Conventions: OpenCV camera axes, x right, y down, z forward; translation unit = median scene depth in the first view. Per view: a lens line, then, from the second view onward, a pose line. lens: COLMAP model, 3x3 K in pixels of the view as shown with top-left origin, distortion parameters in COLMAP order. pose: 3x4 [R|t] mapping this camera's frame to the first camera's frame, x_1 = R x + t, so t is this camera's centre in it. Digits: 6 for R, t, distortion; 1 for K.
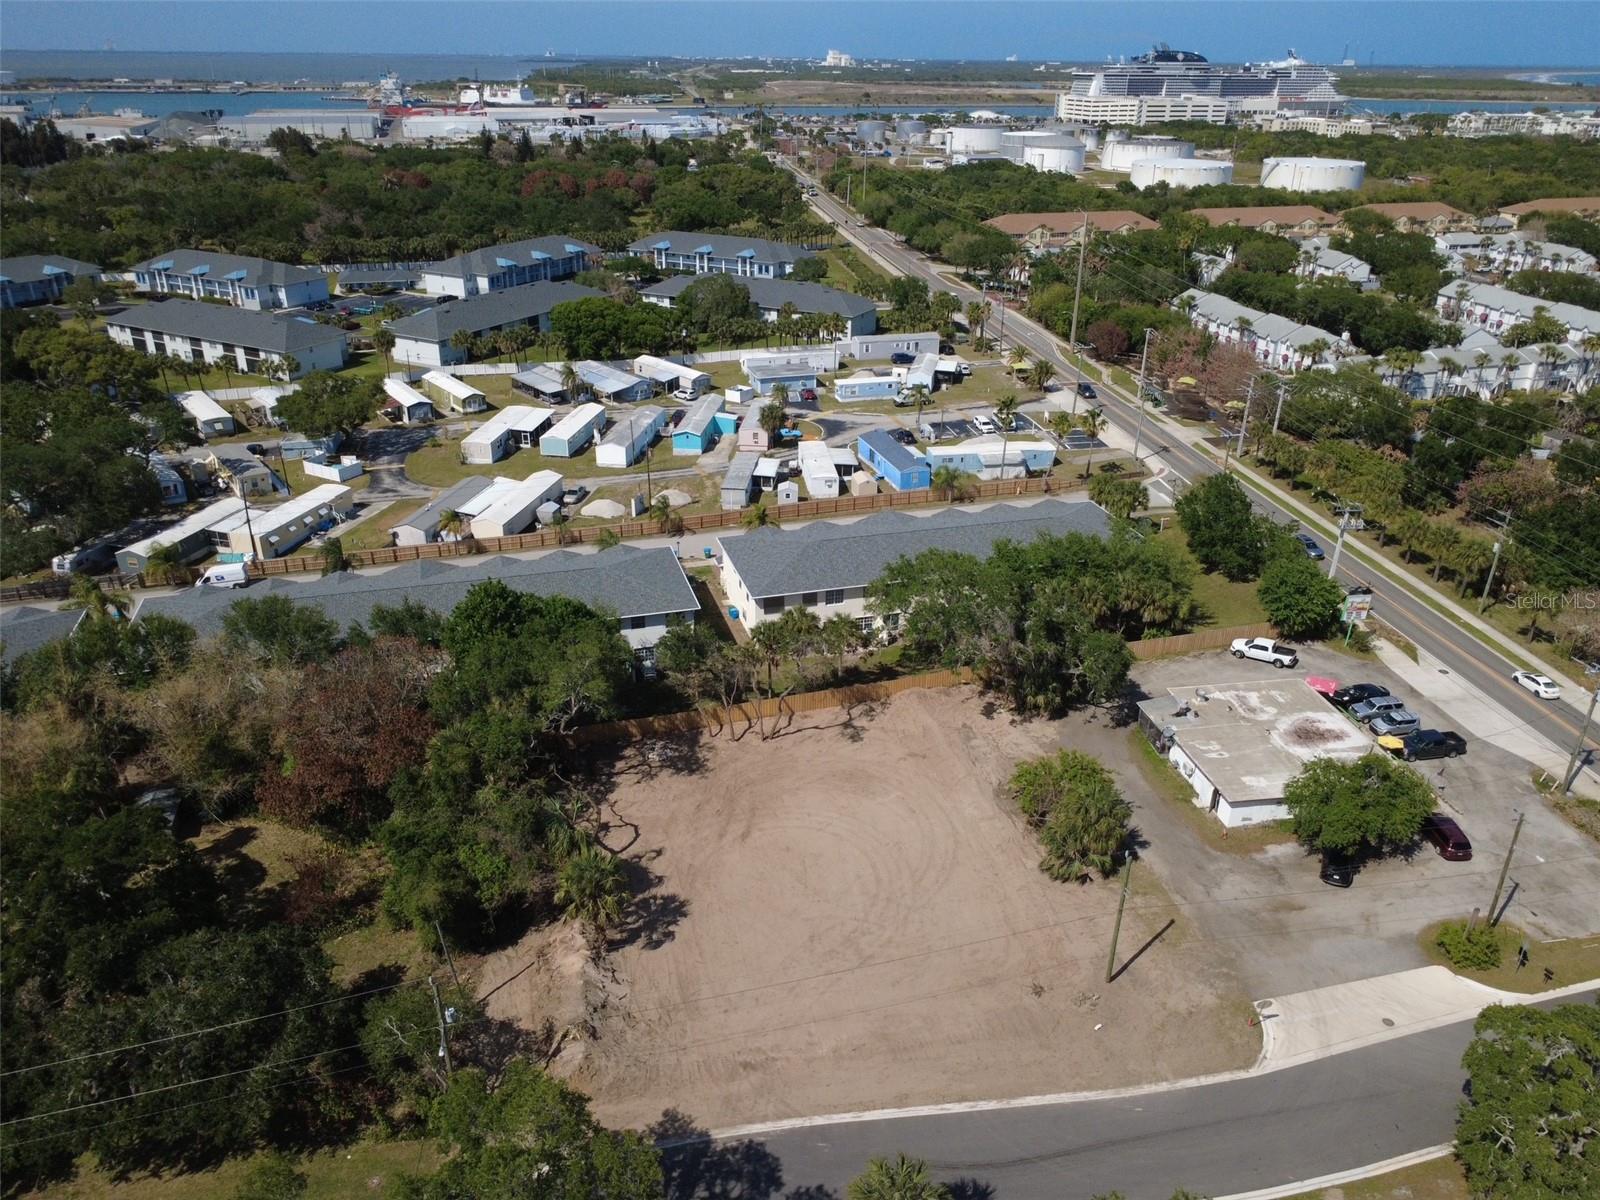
lens RADIAL K [[1170.6, 0, 797.3], [0, 1170.6, 596.7], [0, 0, 1]] dist [-0.004002, 0.008187]
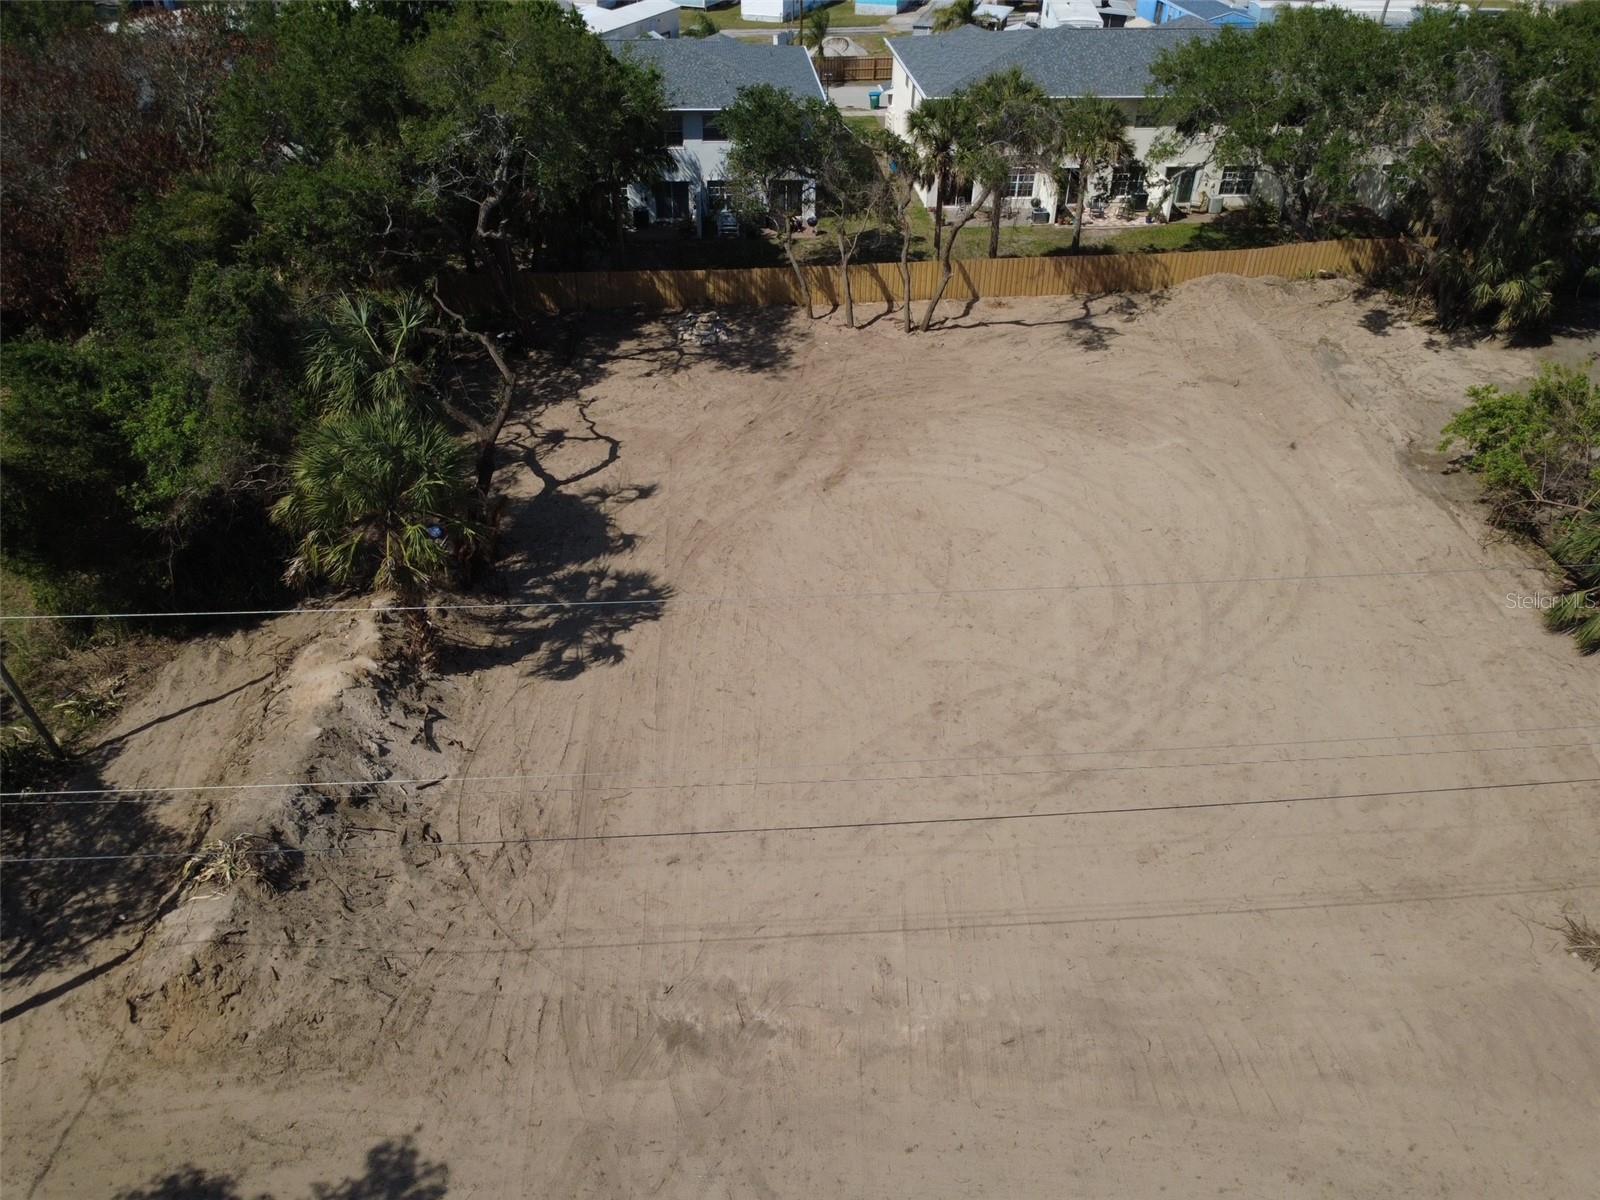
lens RADIAL K [[1170.6, 0, 801.1], [0, 1170.6, 598.4], [0, 0, 1]] dist [-0.004002, 0.008187]
pose [[0.979854, 0.119610, -0.159938, 0.018430], [-0.088276, 0.977734, 0.190380, 0.130817], [0.179148, -0.172425, 0.968595, 0.435666]]
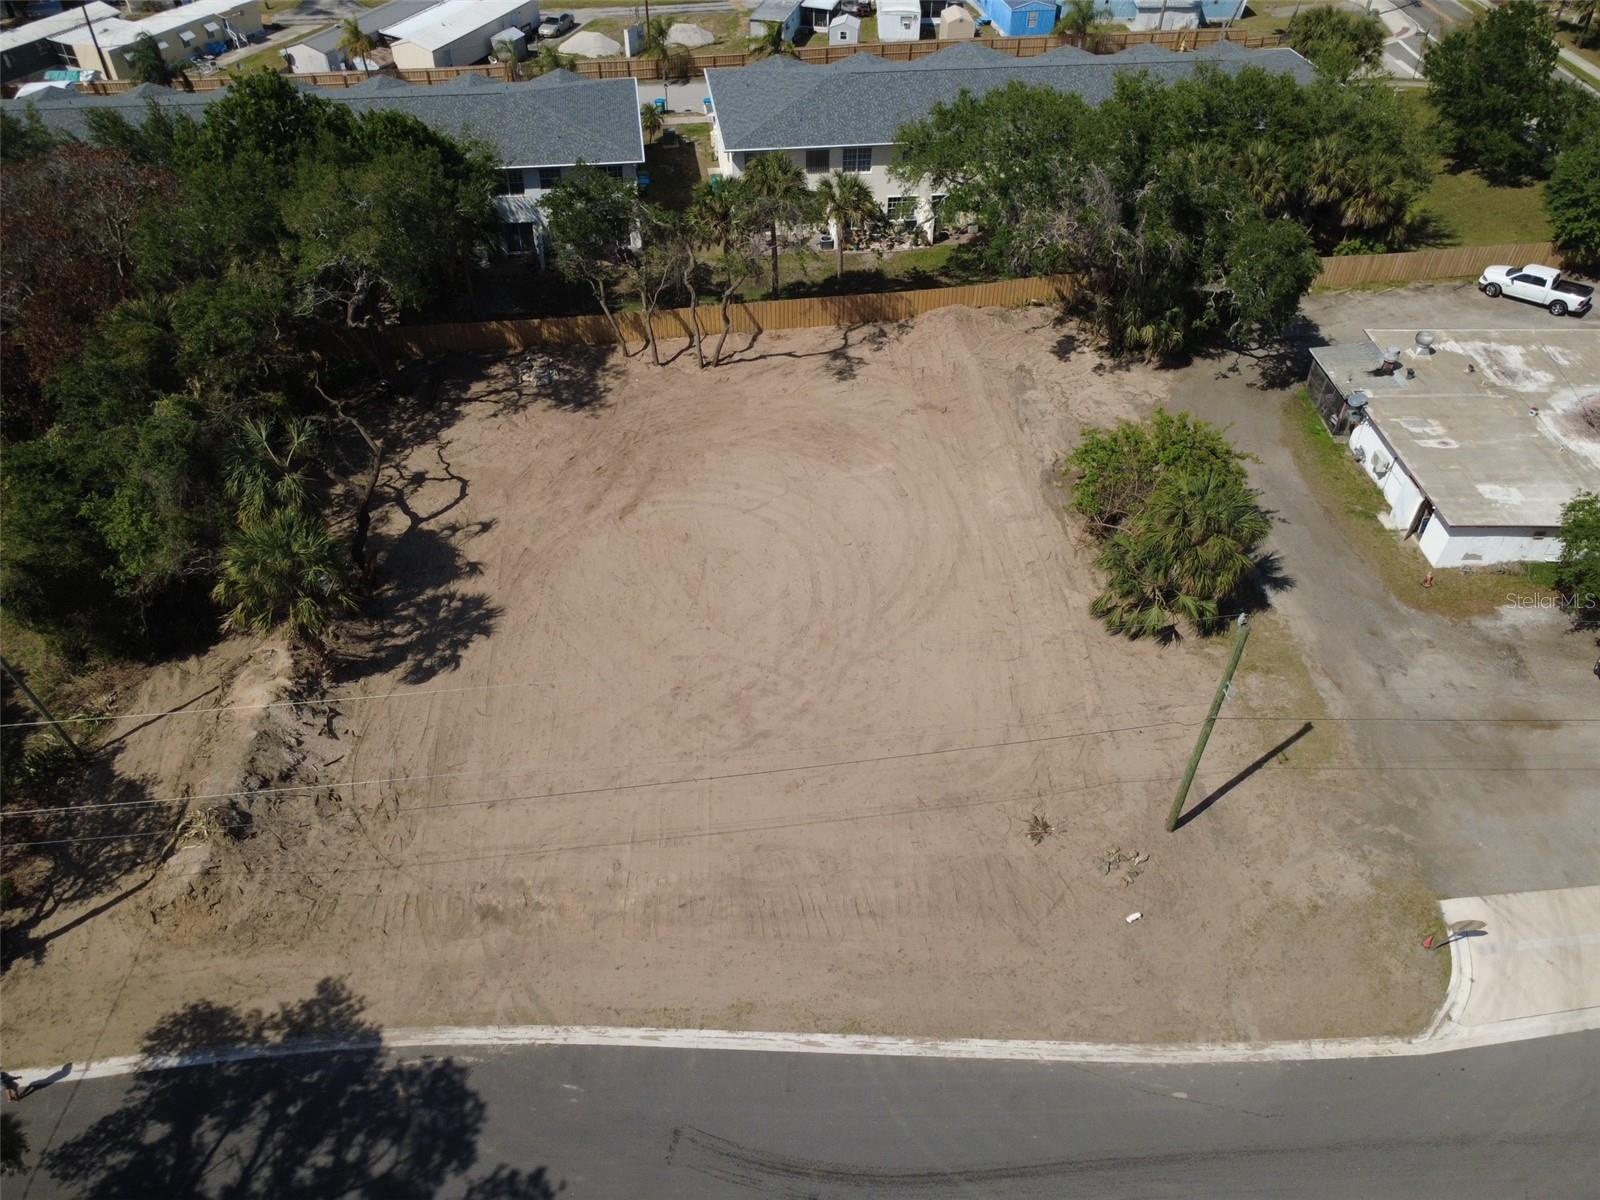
lens RADIAL K [[1170.6, 0, 798.9], [0, 1170.6, 598.4], [0, 0, 1]] dist [-0.004002, 0.008187]
pose [[0.990481, 0.092783, -0.101676, 0.092590], [-0.060448, 0.956832, 0.284287, 0.052636], [0.123664, -0.275435, 0.953333, 0.322654]]
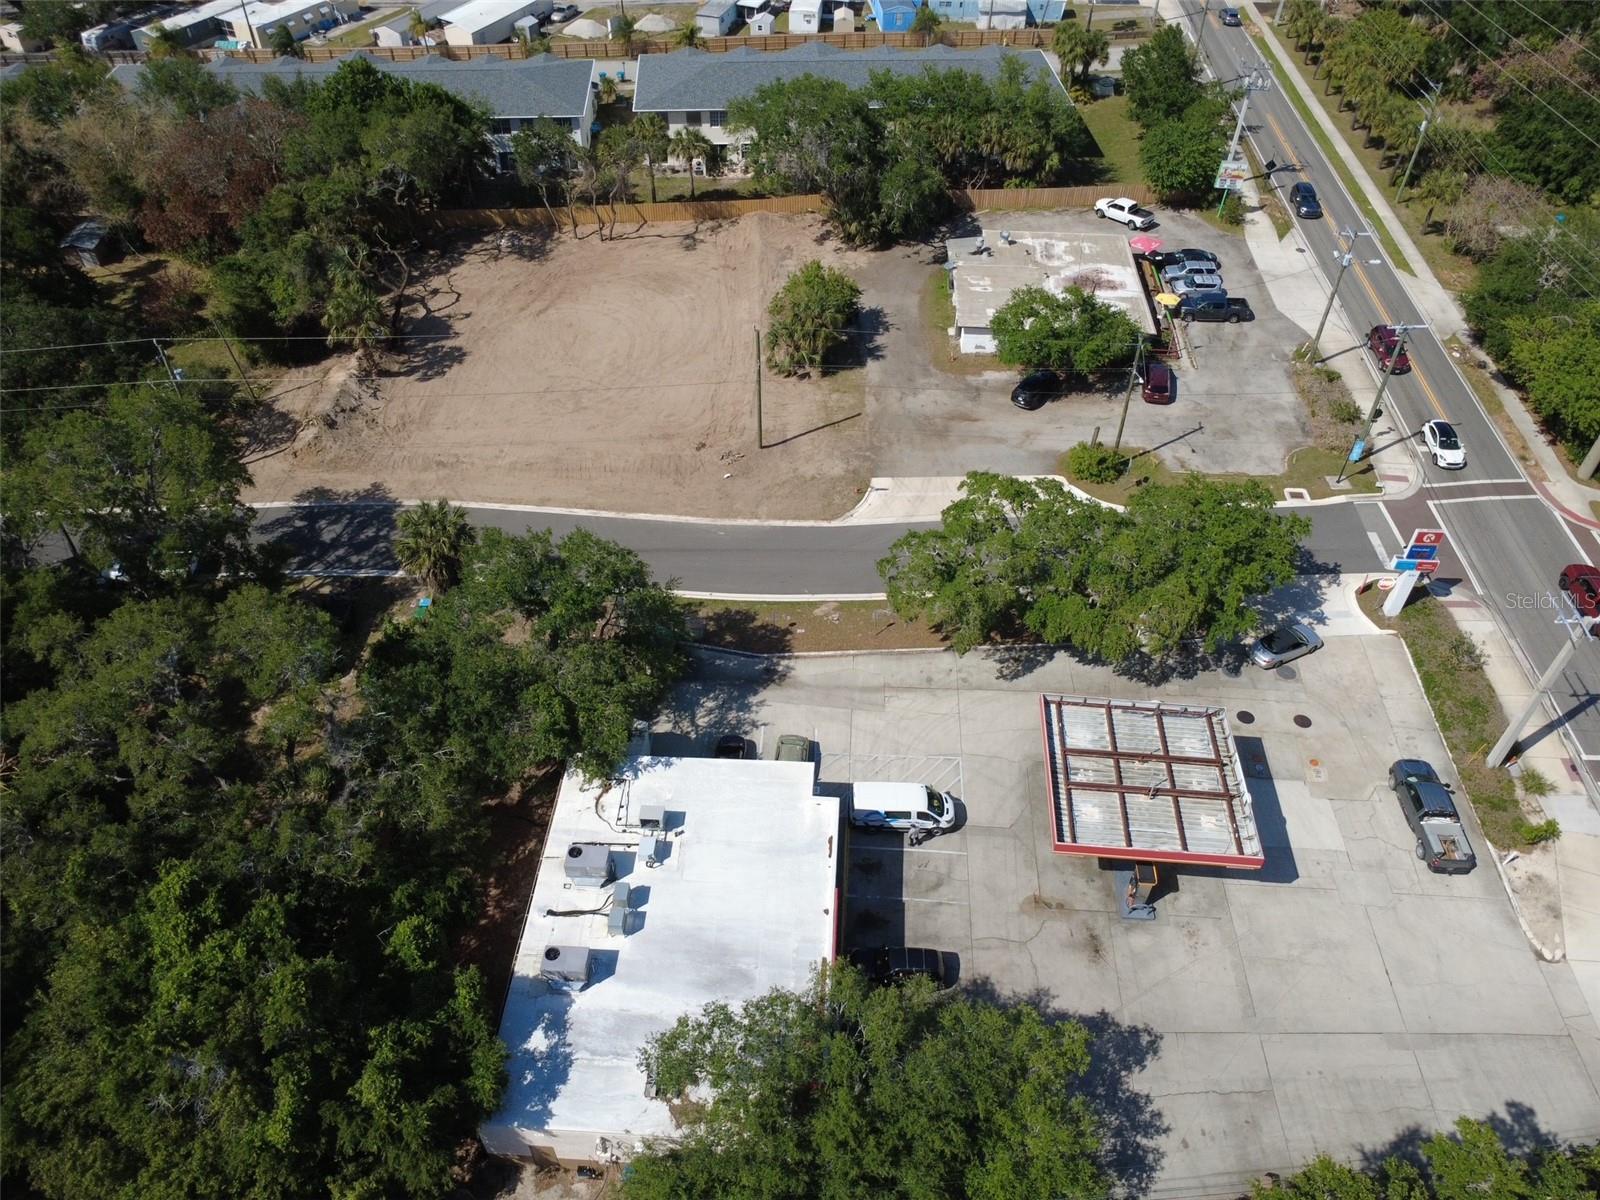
lens RADIAL K [[1170.6, 0, 798.8], [0, 1170.6, 602.0], [0, 0, 1]] dist [-0.004002, 0.008187]
pose [[0.976612, 0.149708, -0.154329, 0.337773], [-0.092645, 0.940722, 0.326281, 0.060422], [0.194027, -0.304352, 0.932590, -0.082742]]
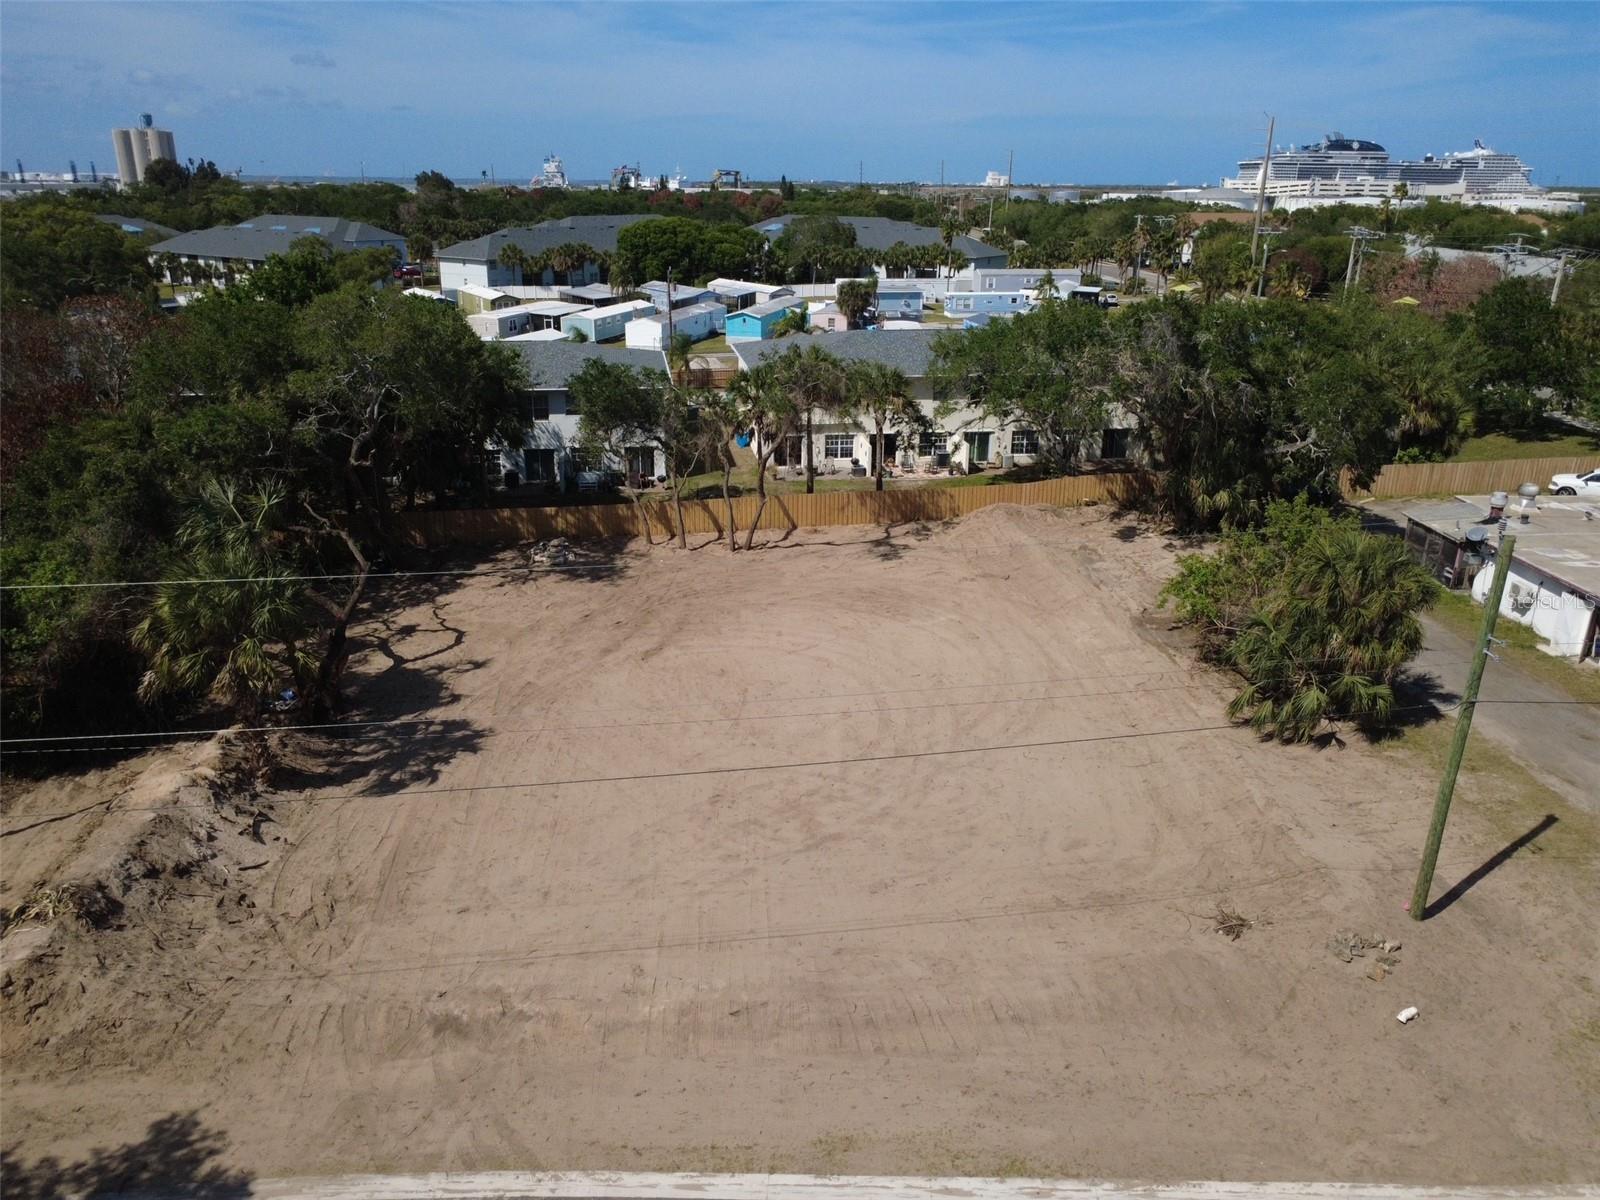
lens RADIAL K [[1170.6, 0, 798.8], [0, 1170.6, 596.2], [0, 0, 1]] dist [-0.004002, 0.008187]
pose [[0.991849, 0.045413, -0.119052, 0.068022], [-0.056479, 0.994222, -0.091286, 0.180022], [0.114218, 0.097266, 0.988683, 0.386272]]
